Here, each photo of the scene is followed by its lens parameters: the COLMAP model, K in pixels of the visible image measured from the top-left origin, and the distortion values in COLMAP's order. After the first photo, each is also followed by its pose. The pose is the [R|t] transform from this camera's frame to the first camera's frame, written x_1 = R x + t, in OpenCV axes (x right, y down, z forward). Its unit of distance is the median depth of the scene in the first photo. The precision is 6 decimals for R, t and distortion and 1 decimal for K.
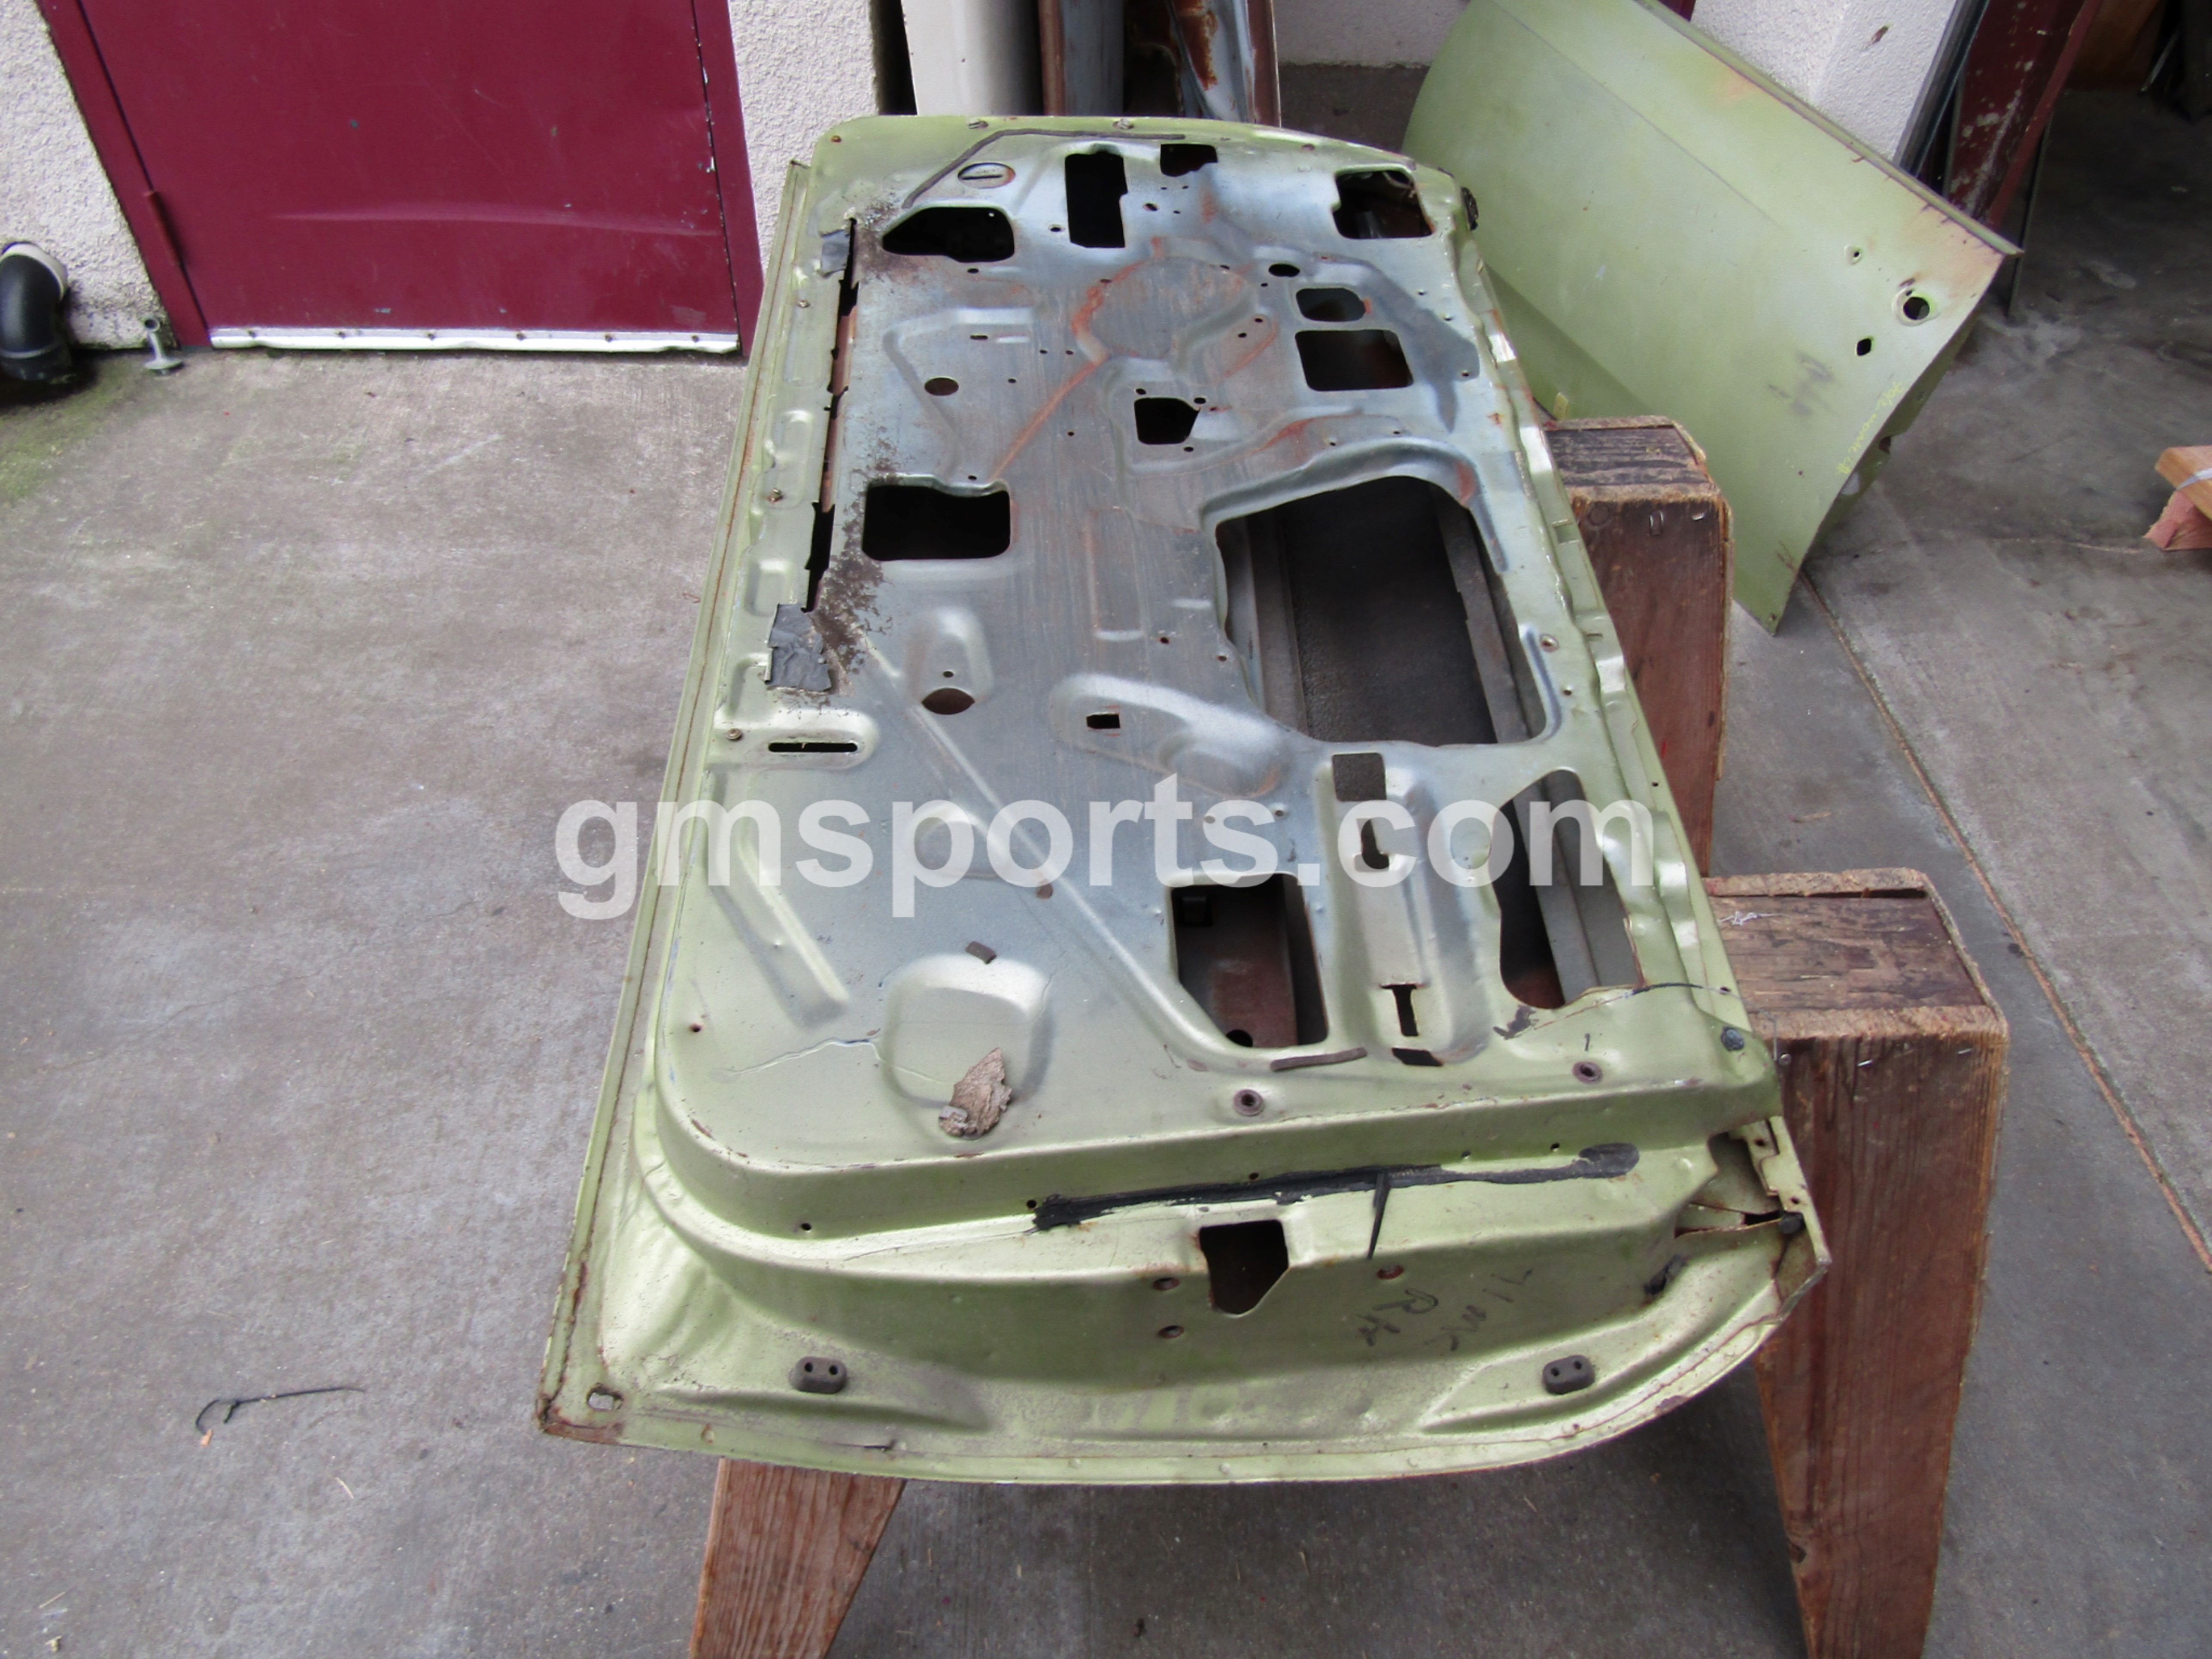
lens RADIAL K [[1571.2, 0, 1099.8], [0, 1571.2, 831.0], [0, 0, 1]] dist [-0.005062, -0.003026]
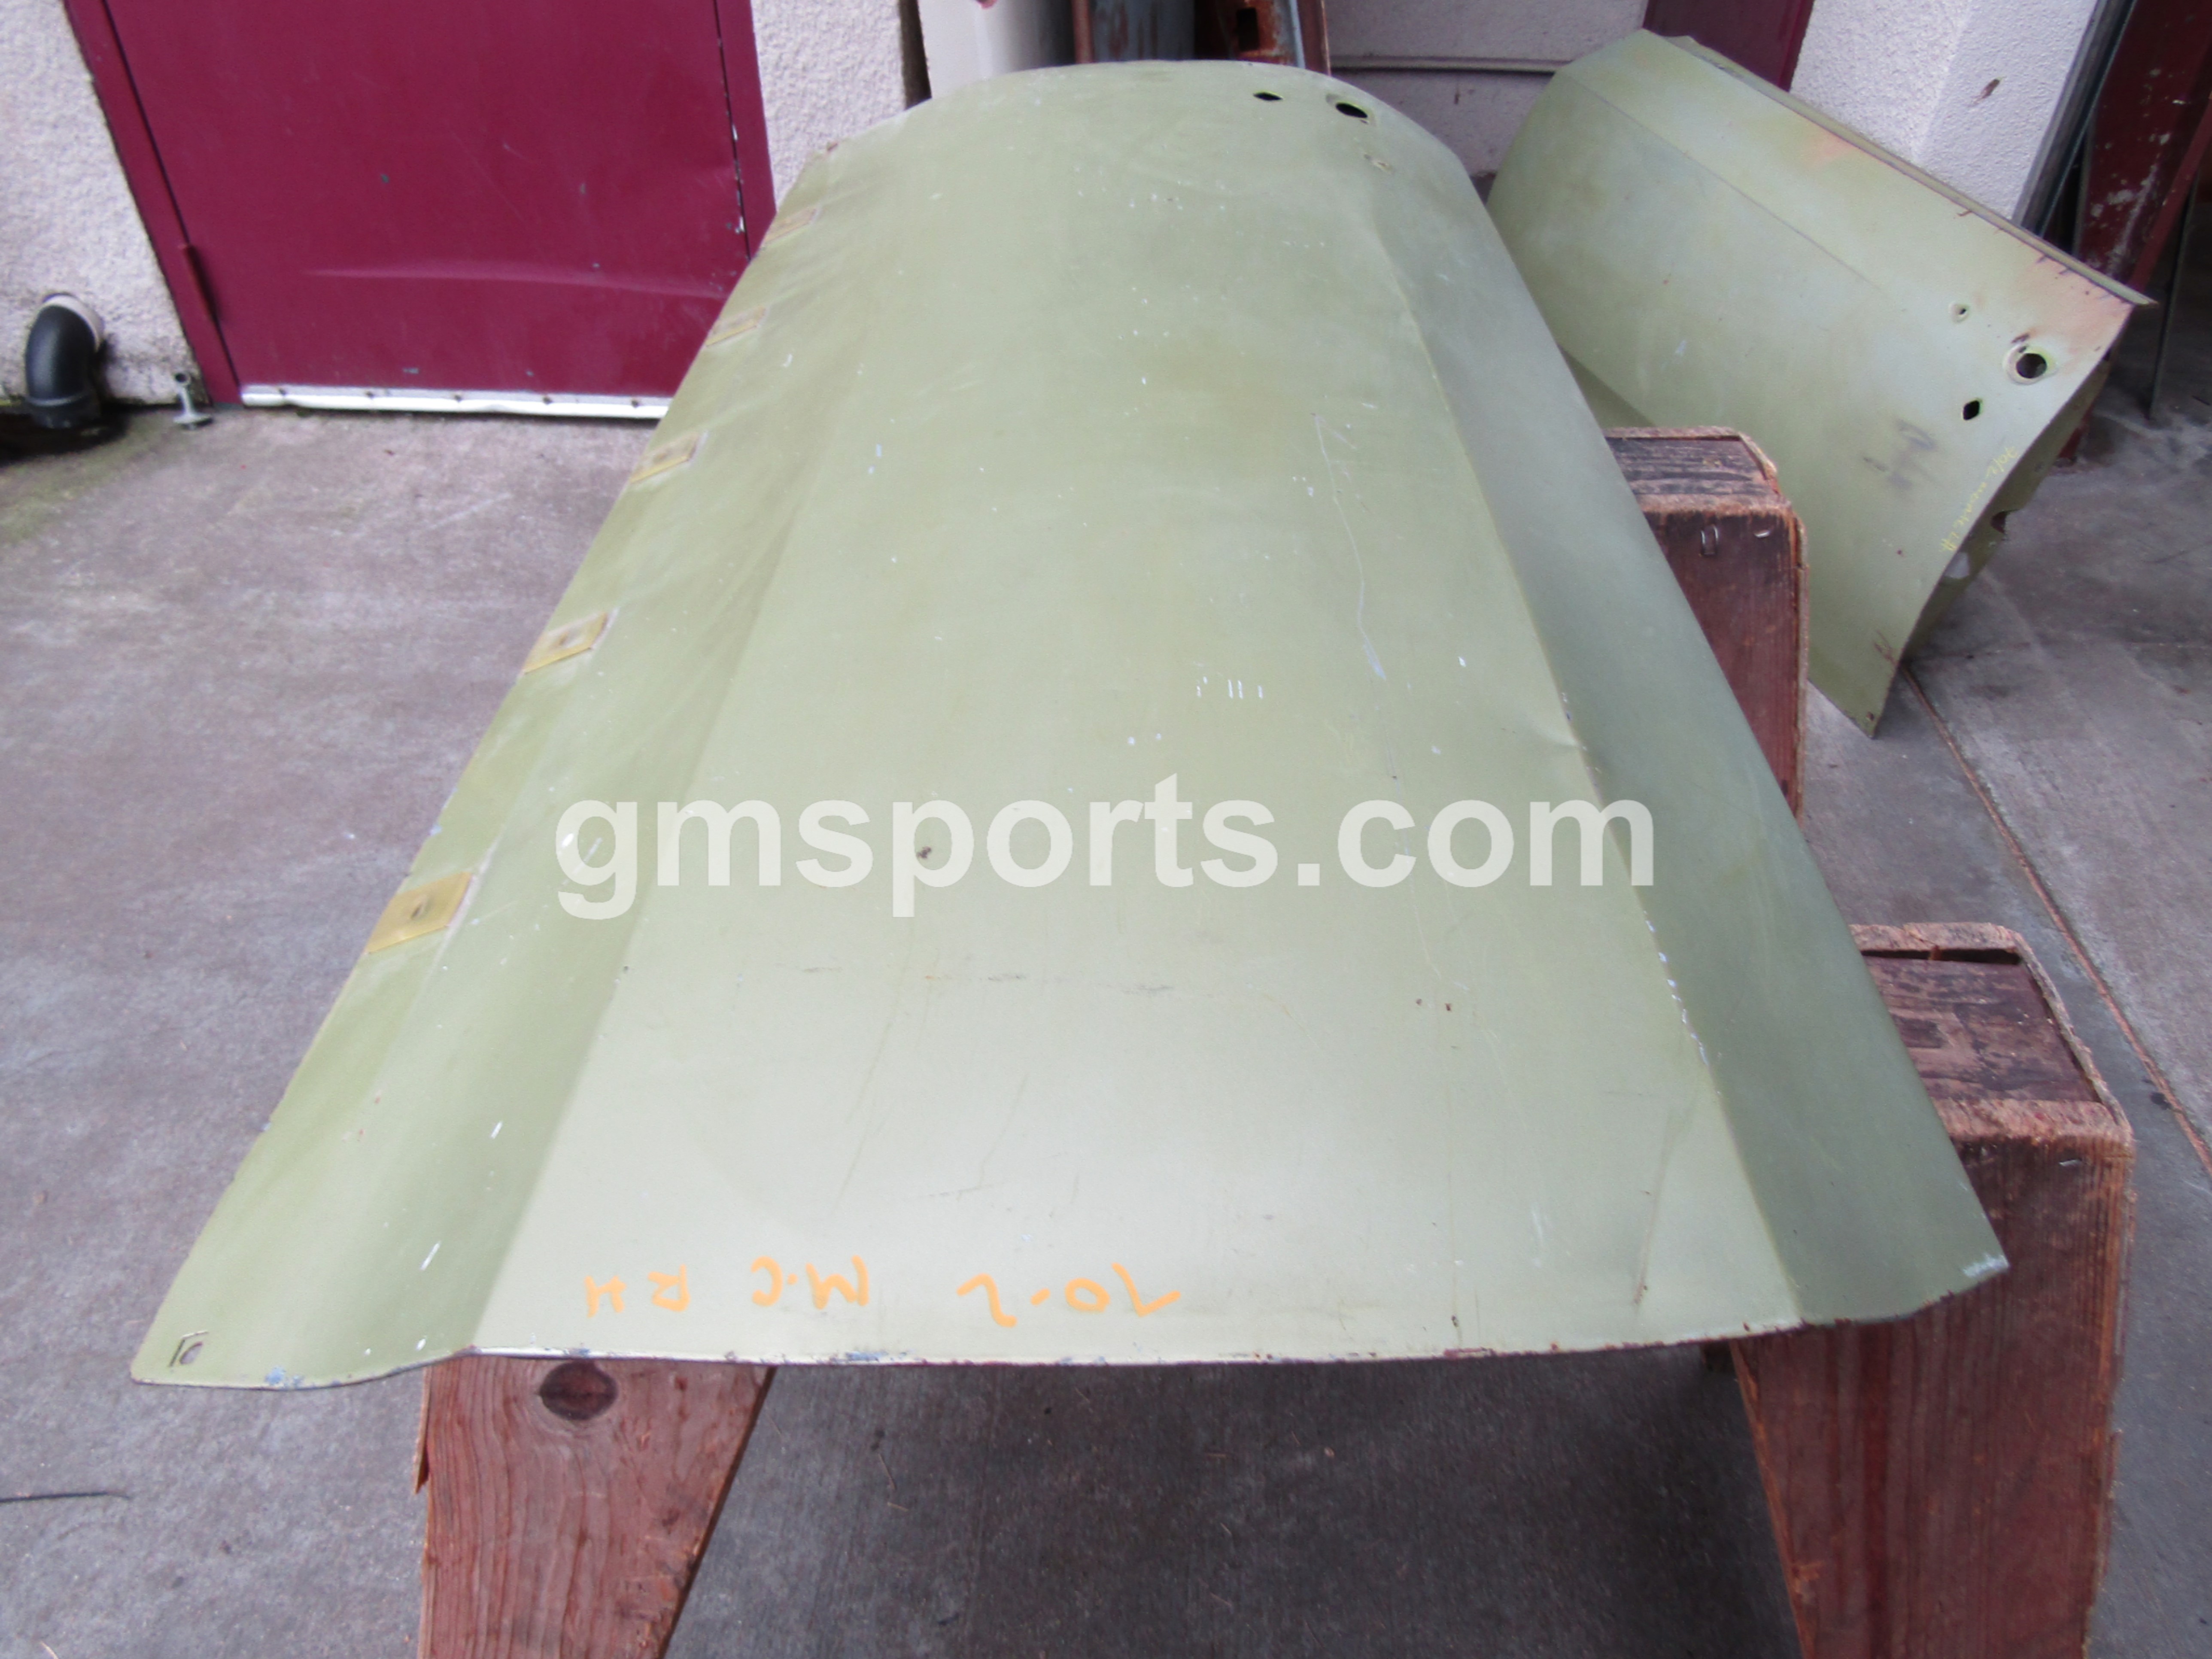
lens RADIAL K [[1571.2, 0, 1088.3], [0, 1571.2, 829.0], [0, 0, 1]] dist [-0.005062, -0.003026]
pose [[0.996059, 0.038713, -0.079793, 0.097049], [-0.046289, 0.994362, -0.095398, 0.047960], [0.075650, 0.098716, 0.992236, 0.149480]]
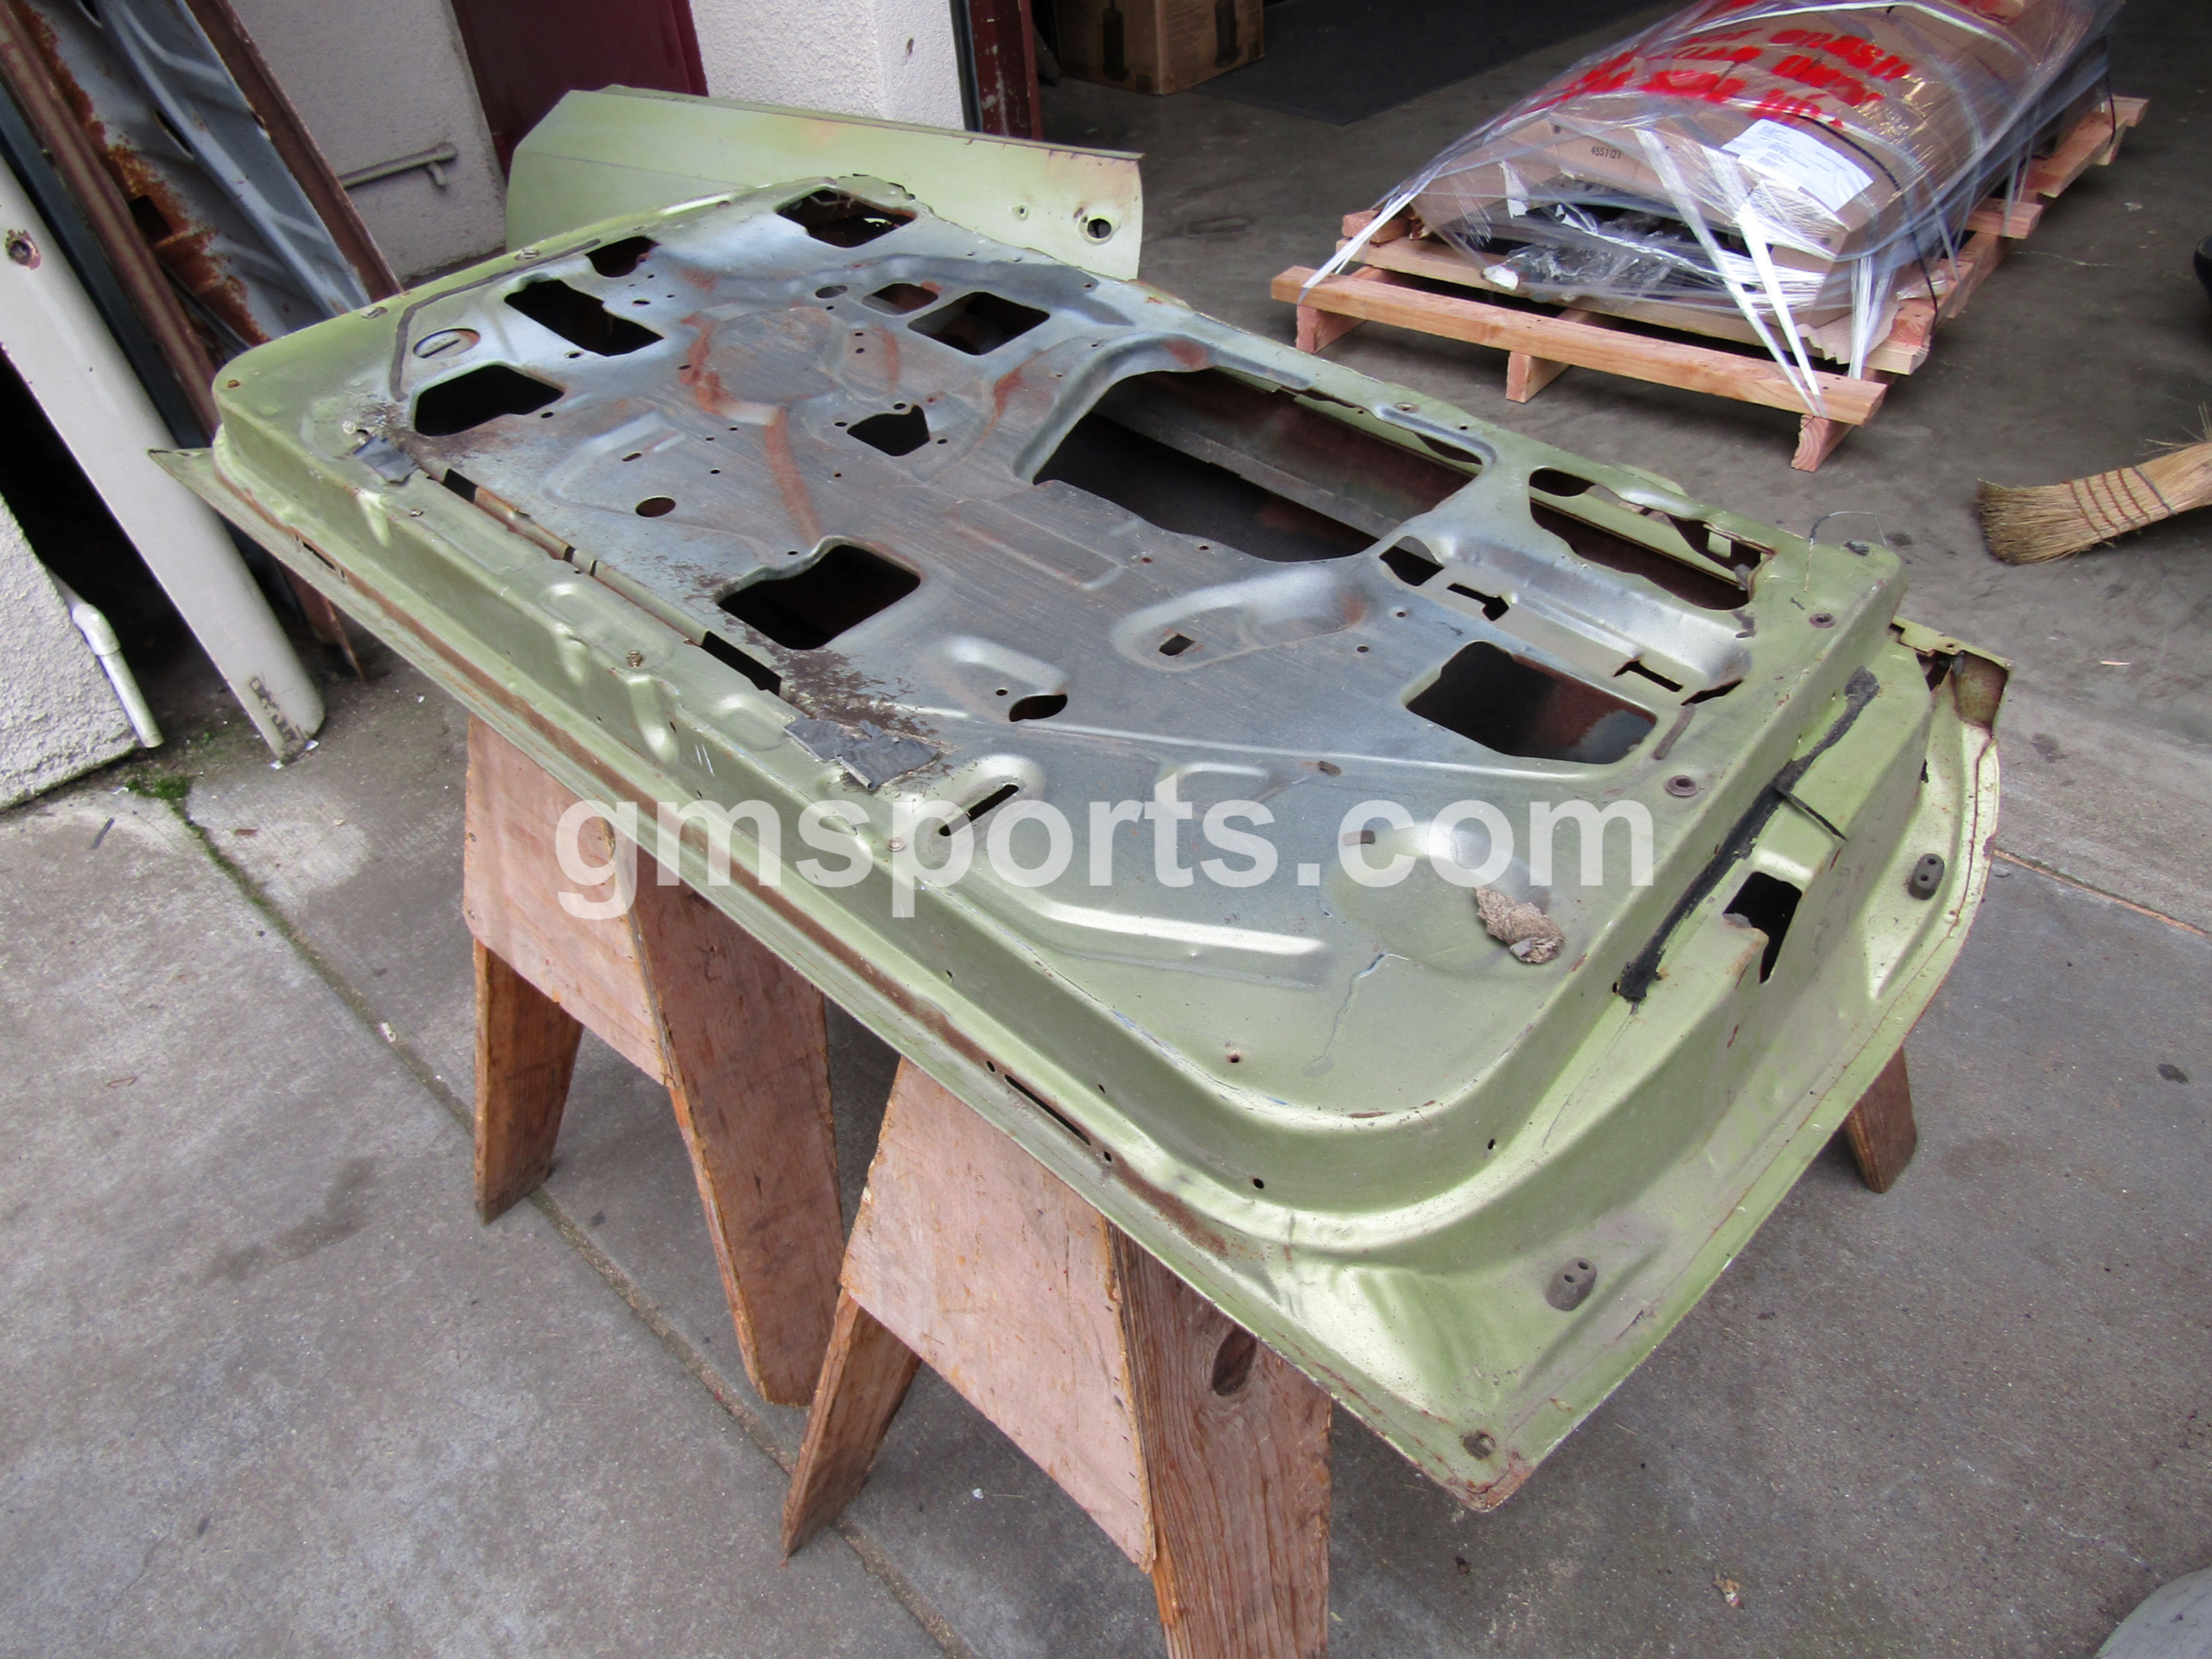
lens RADIAL K [[1571.2, 0, 1099.0], [0, 1571.2, 821.1], [0, 0, 1]] dist [-0.005062, -0.003026]
pose [[0.728504, -0.505098, 0.462772, -0.306442], [0.553172, 0.832221, 0.037525, -0.025014], [-0.404082, 0.228655, 0.885683, 0.122716]]
